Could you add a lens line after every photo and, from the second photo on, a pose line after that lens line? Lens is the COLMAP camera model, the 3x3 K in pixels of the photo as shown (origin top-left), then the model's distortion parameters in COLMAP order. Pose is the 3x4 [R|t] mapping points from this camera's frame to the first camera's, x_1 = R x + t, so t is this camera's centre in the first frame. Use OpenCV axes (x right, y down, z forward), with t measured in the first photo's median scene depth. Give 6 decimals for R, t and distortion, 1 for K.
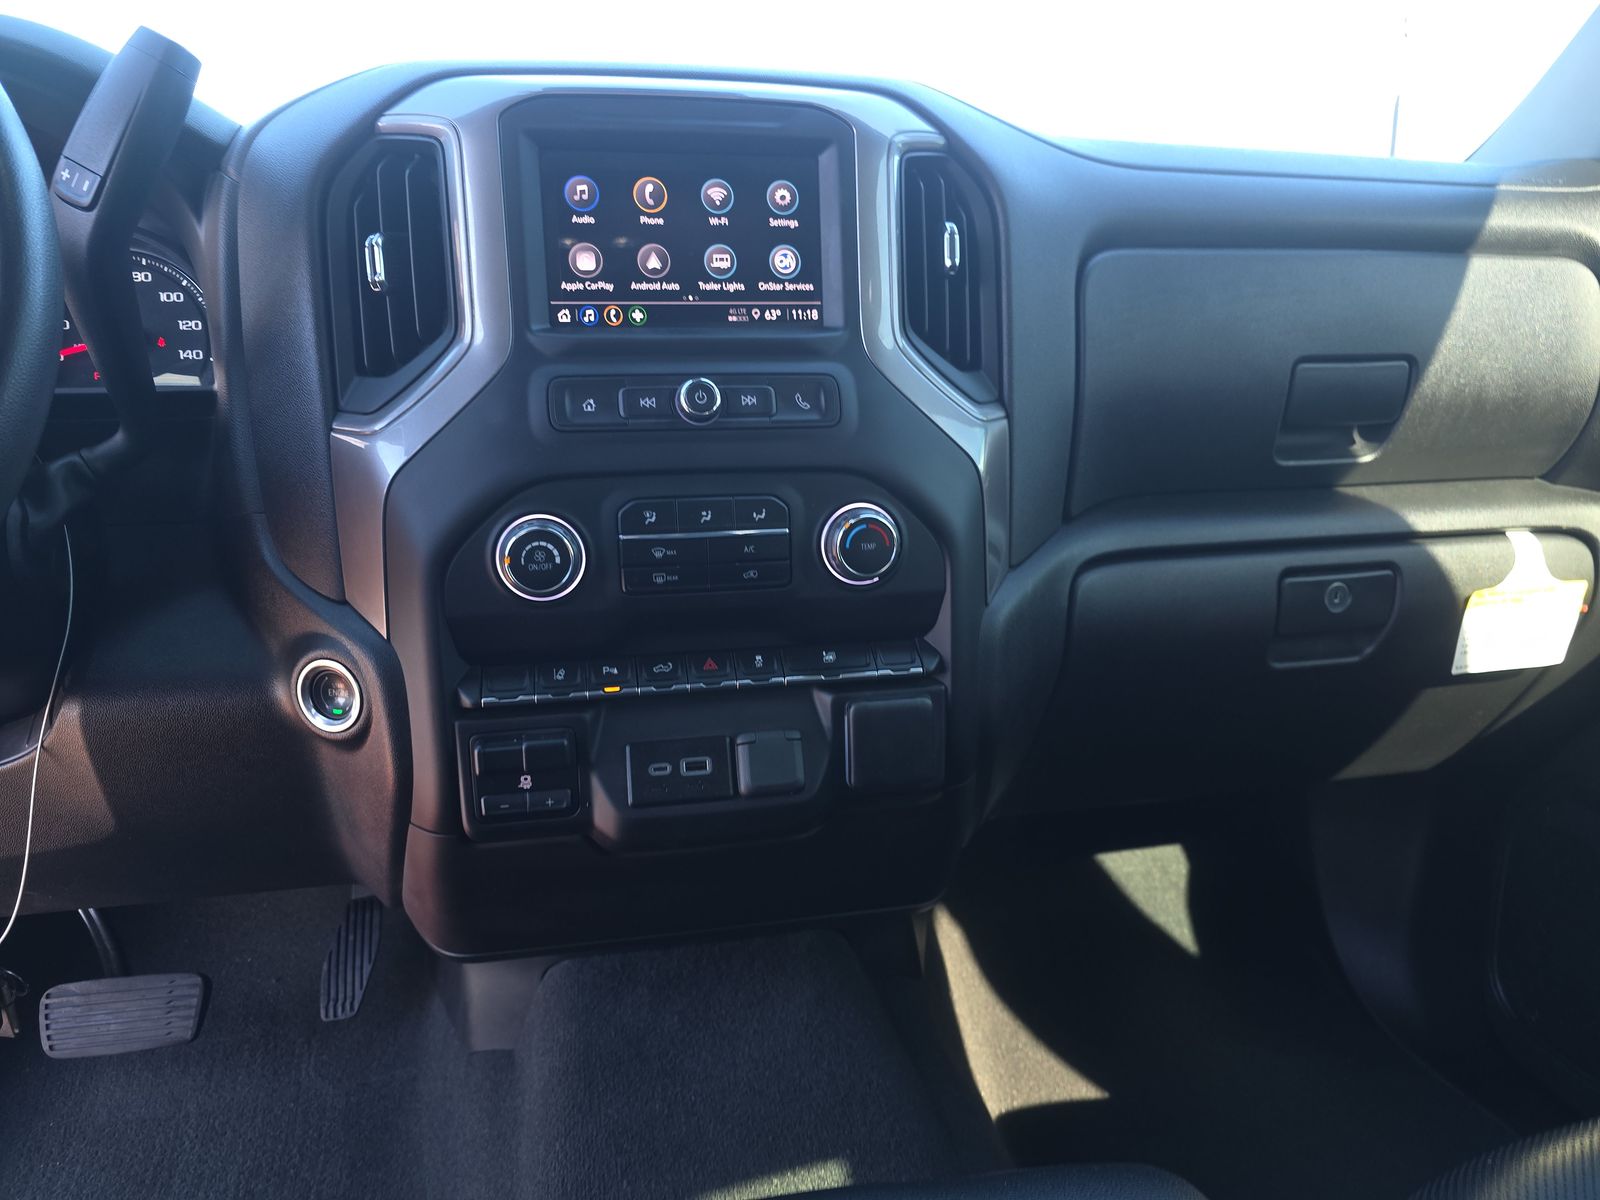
lens RADIAL K [[944.7, 0, 800.0], [0, 944.7, 600.0], [0, 0, 1]] dist [0.051657, -0.034483]
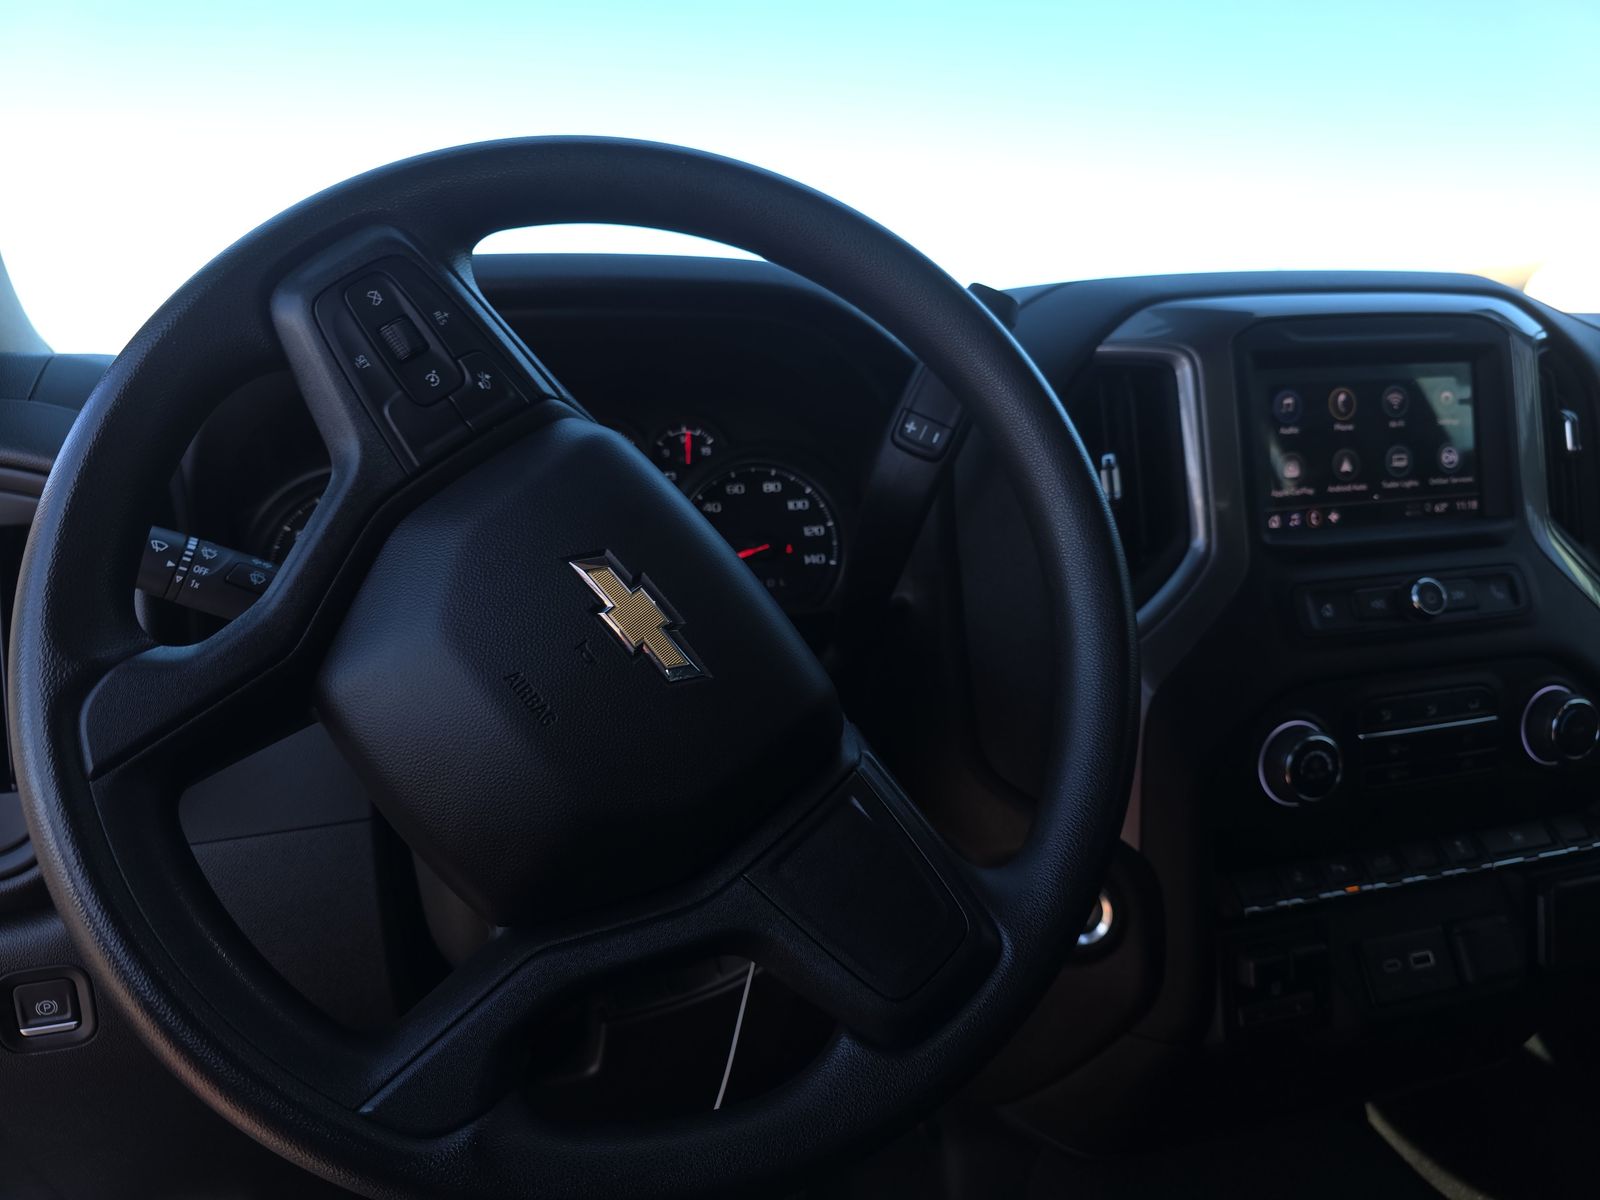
lens RADIAL K [[944.7, 0, 800.0], [0, 944.7, 600.0], [0, 0, 1]] dist [0.051657, -0.034483]
pose [[0.996737, -0.043379, 0.068069, -0.818196], [0.047949, 0.996600, -0.067007, -0.165996], [-0.064931, 0.070052, 0.995428, 0.007857]]
